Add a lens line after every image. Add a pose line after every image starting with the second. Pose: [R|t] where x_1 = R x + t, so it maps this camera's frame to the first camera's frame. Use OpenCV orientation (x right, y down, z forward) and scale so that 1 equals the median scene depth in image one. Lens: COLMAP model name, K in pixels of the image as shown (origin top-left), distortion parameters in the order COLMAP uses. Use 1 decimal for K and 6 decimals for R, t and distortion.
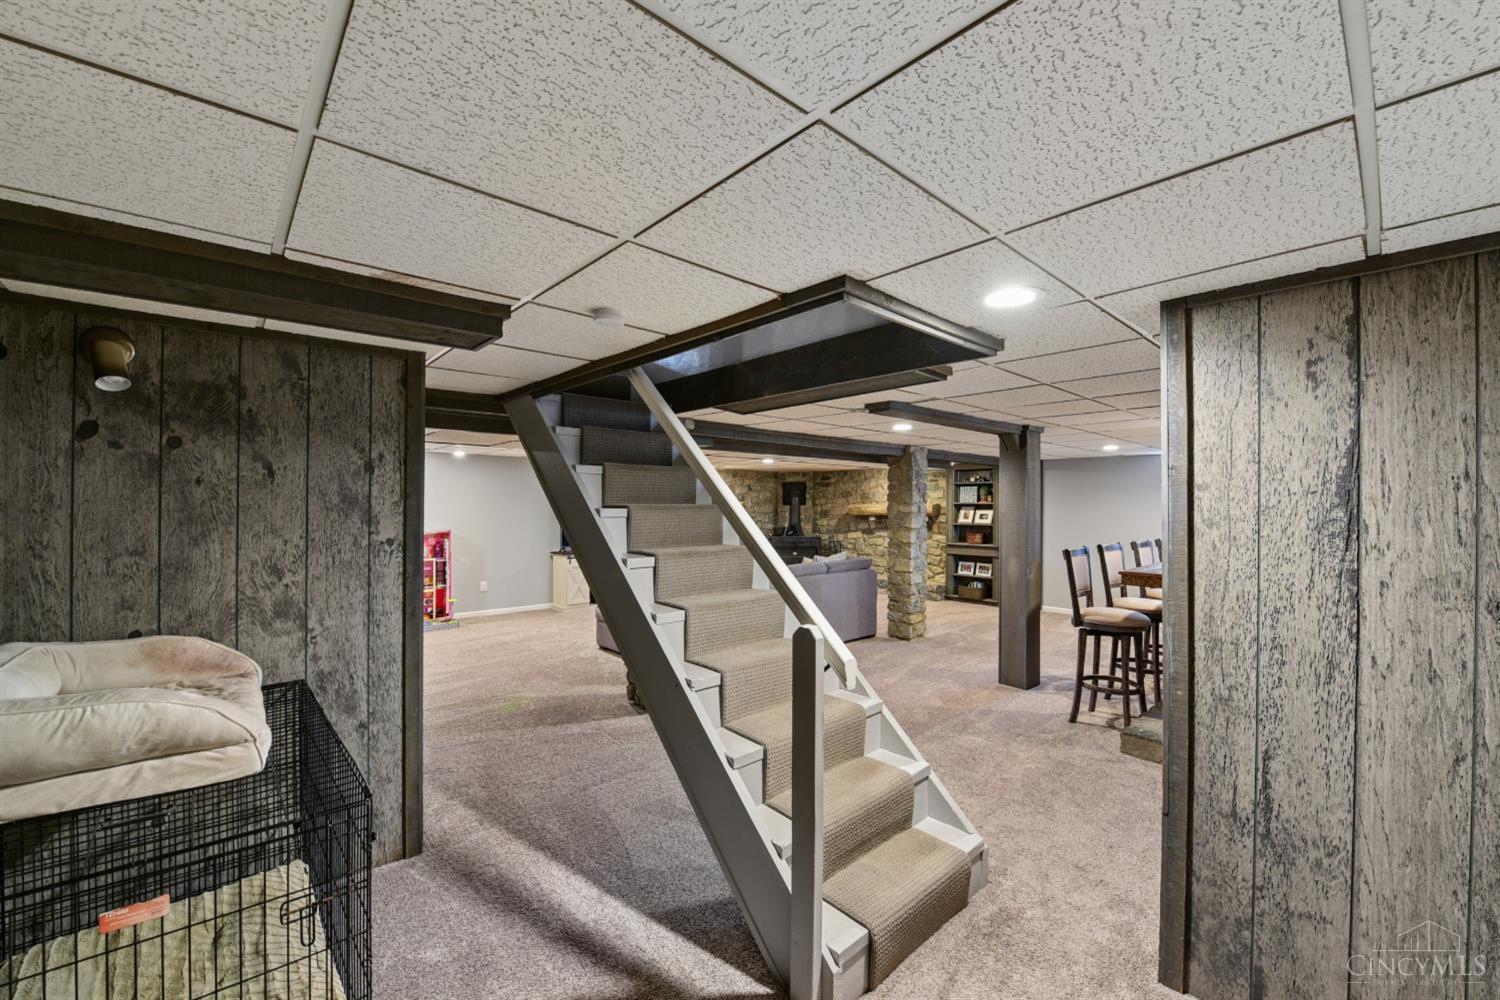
lens RADIAL K [[614.0, 0, 751.9], [0, 614.0, 504.5], [0, 0, 1]] dist [-0.013835, -0.002164]
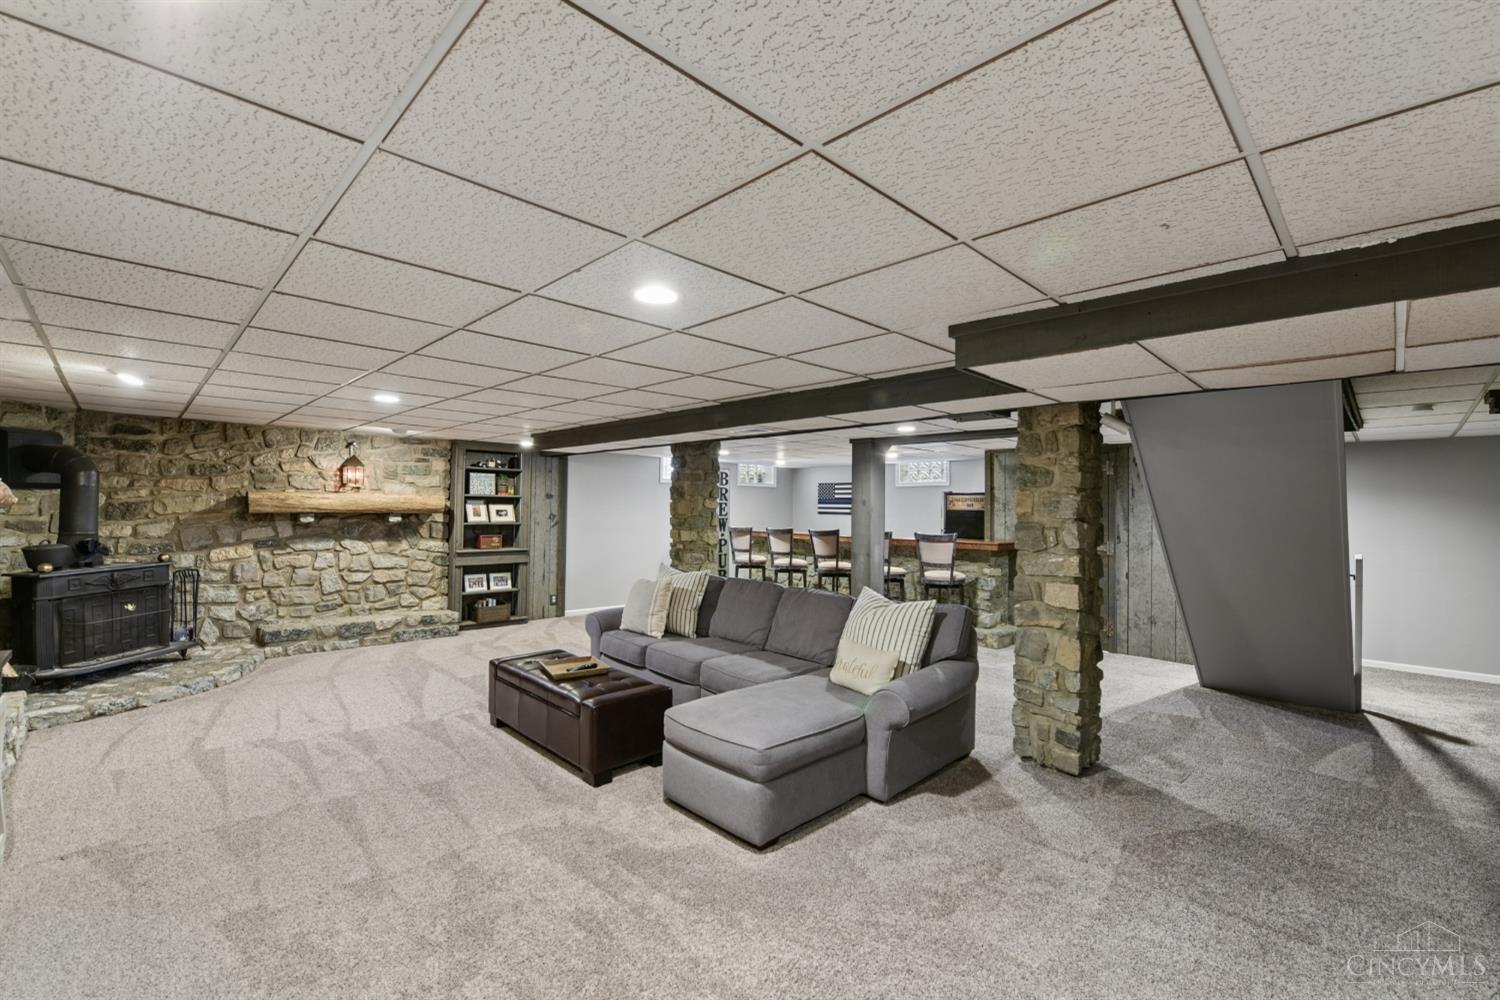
lens RADIAL K [[653.2, 0, 752.4], [0, 653.2, 508.1], [0, 0, 1]] dist [-0.005300, -0.002201]
pose [[-0.040982, 0.000804, 0.999160, -0.455253], [-0.010510, 0.999944, -0.001236, 0.010873], [-0.999105, -0.010552, -0.040971, 0.703099]]
